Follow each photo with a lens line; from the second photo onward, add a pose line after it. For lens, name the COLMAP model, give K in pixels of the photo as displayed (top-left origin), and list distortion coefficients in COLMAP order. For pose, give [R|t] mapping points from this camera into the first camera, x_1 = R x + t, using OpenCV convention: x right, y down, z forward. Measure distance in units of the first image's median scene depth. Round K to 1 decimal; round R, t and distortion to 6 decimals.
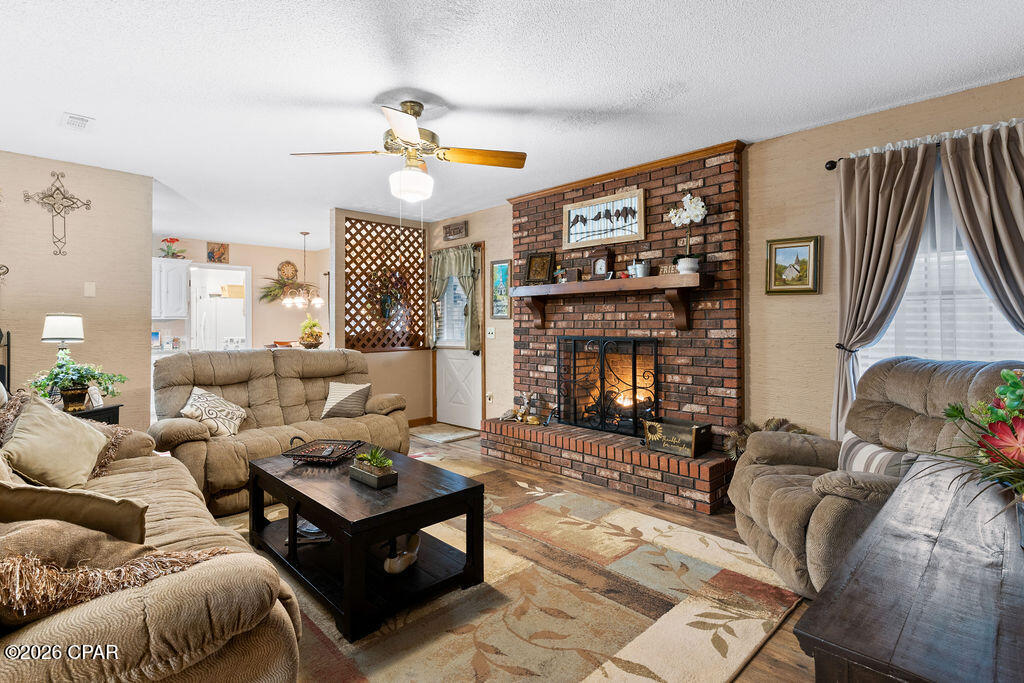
lens RADIAL K [[503.6, 0, 513.1], [0, 503.6, 334.1], [0, 0, 1]] dist [0.010100, -0.002016]
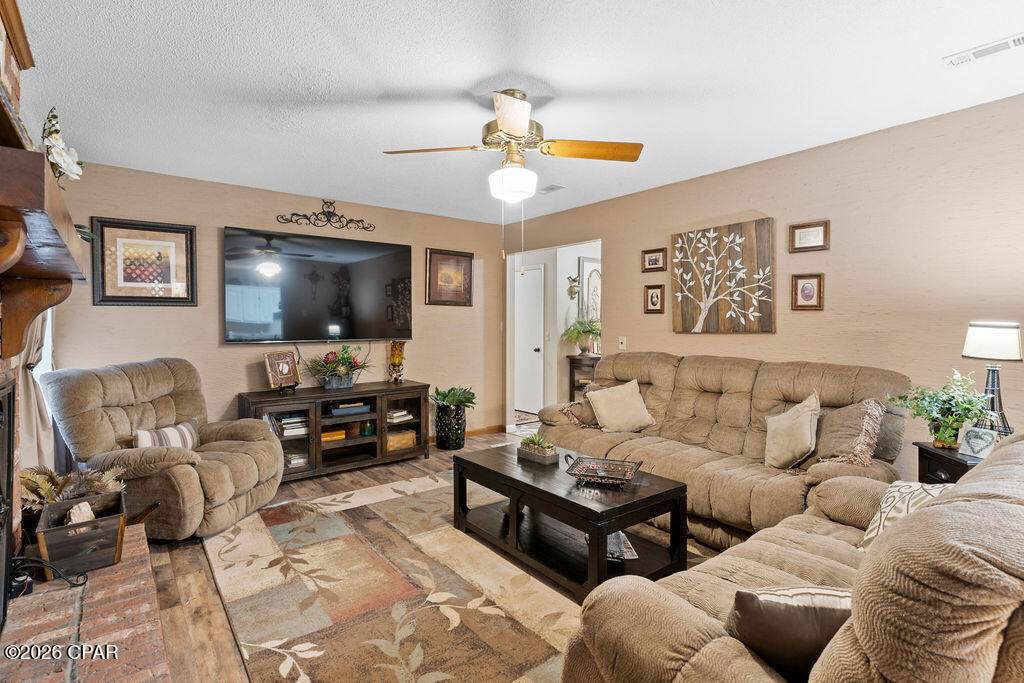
lens RADIAL K [[503.6, 0, 511.0], [0, 503.6, 339.6], [0, 0, 1]] dist [0.010100, -0.002016]
pose [[-0.993510, 0.006339, 0.113565, -0.322401], [0.011187, 0.999051, 0.042097, -0.056631], [-0.113190, 0.043094, -0.992638, 2.022597]]
